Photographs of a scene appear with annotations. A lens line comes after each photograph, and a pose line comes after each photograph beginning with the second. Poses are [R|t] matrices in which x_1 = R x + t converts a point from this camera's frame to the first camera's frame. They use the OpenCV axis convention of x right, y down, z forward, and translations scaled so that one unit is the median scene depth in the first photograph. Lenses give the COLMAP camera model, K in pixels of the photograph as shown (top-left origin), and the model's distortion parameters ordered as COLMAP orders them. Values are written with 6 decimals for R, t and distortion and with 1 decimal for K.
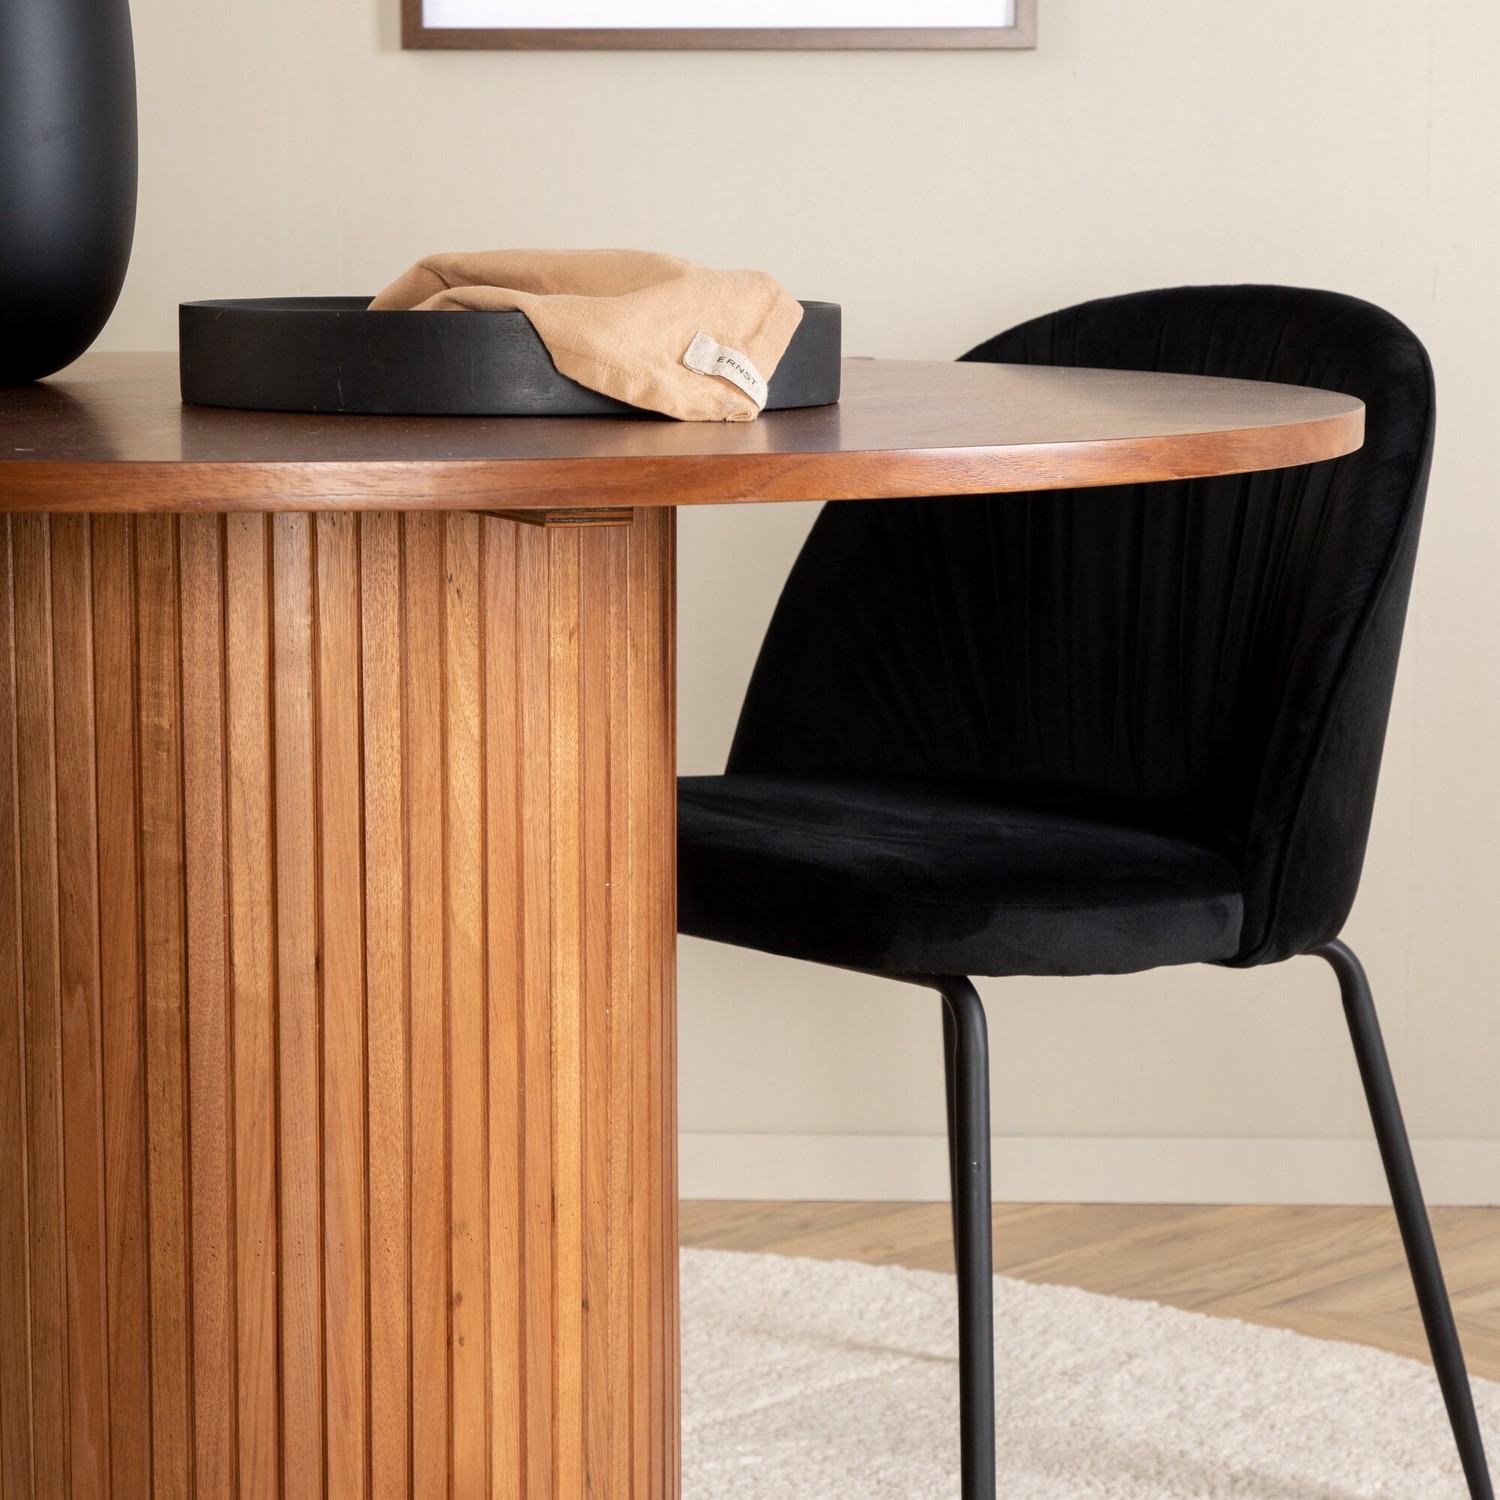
lens RADIAL K [[3720.4, 0, 750.0], [0, 3720.4, 750.0], [0, 0, 1]] dist [0.055950, 0.005910]
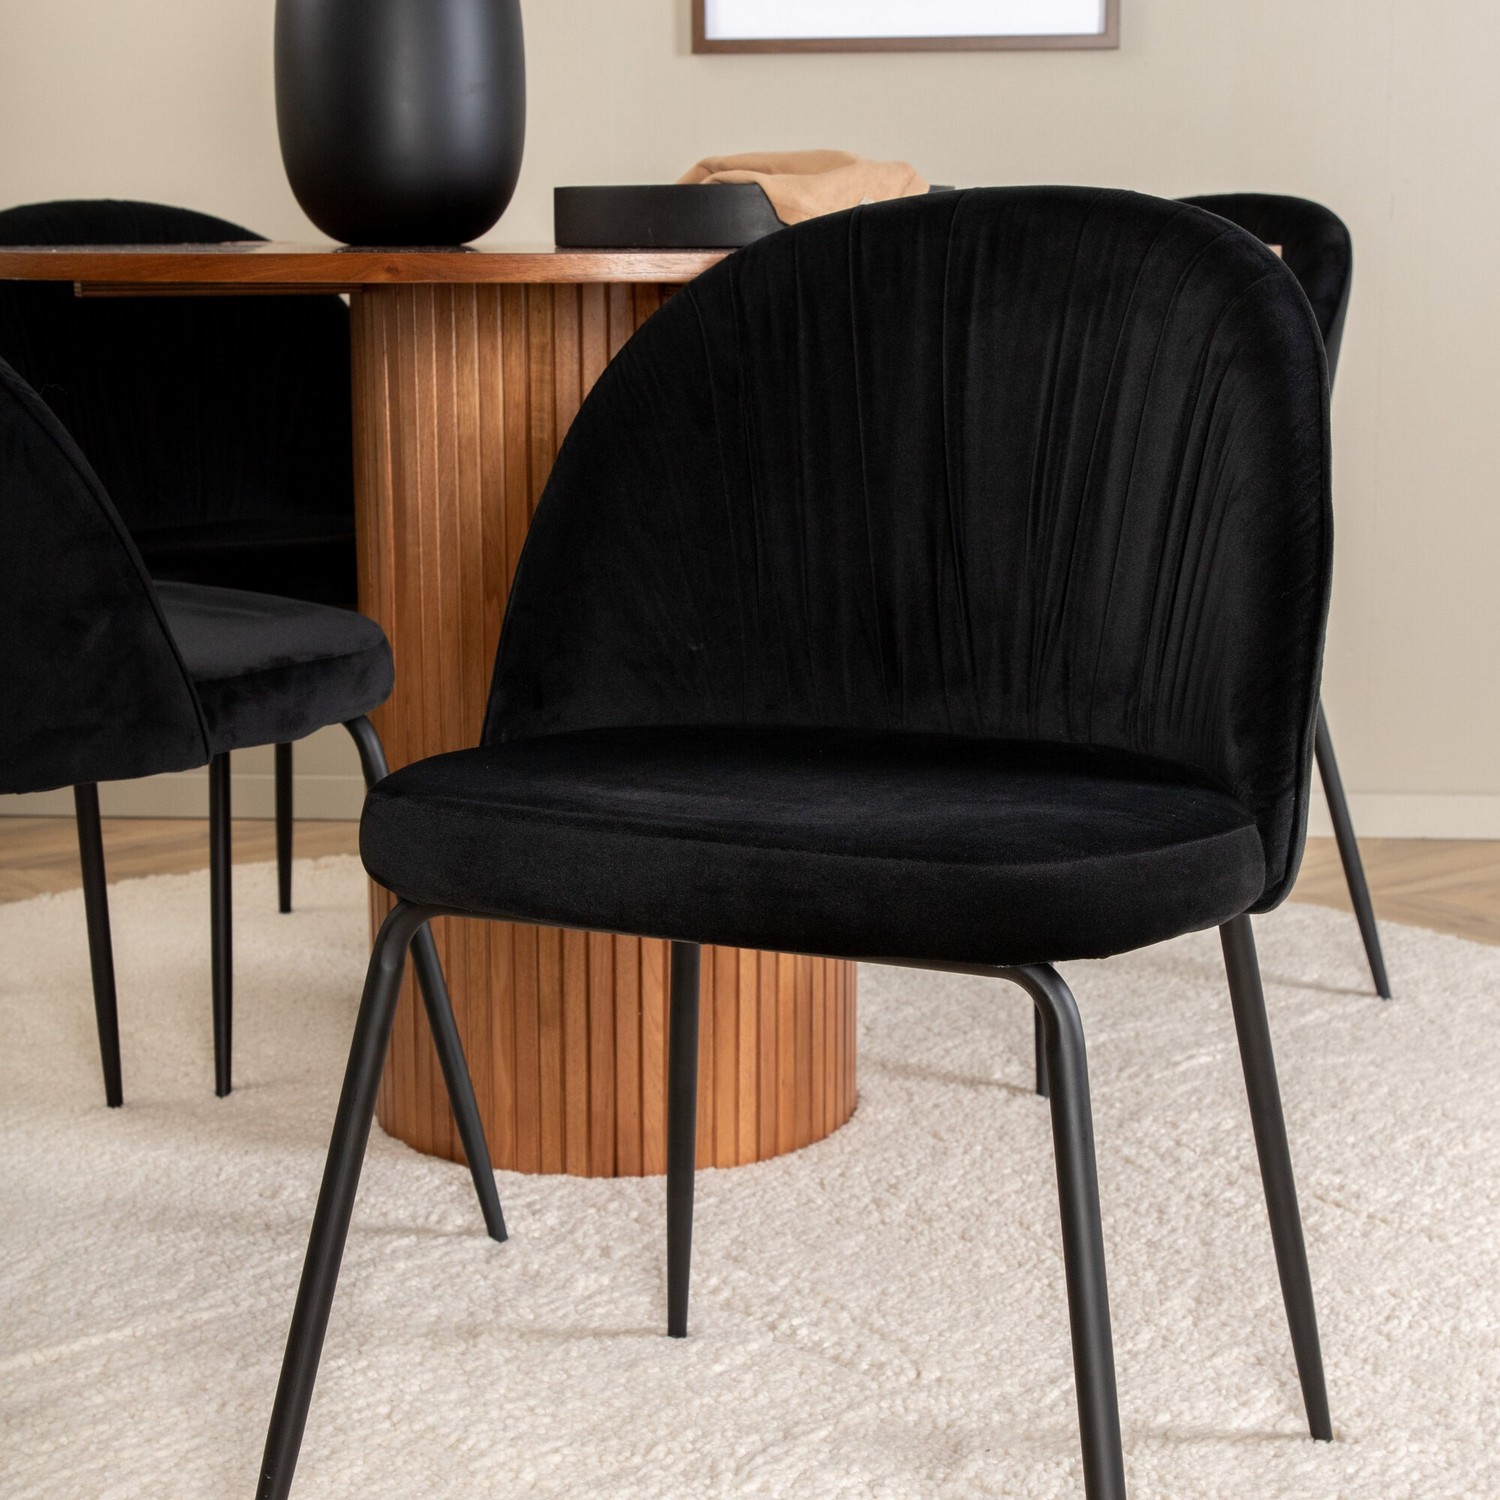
lens RADIAL K [[2845.5, 0, 750.0], [0, 2845.5, 750.0], [0, 0, 1]] dist [0.021556, 0.166586]
pose [[0.997242, 0.007346, -0.073854, 0.029806], [-0.004244, 0.999105, 0.042074, 0.078065], [0.074097, -0.041645, 0.996381, -0.270530]]
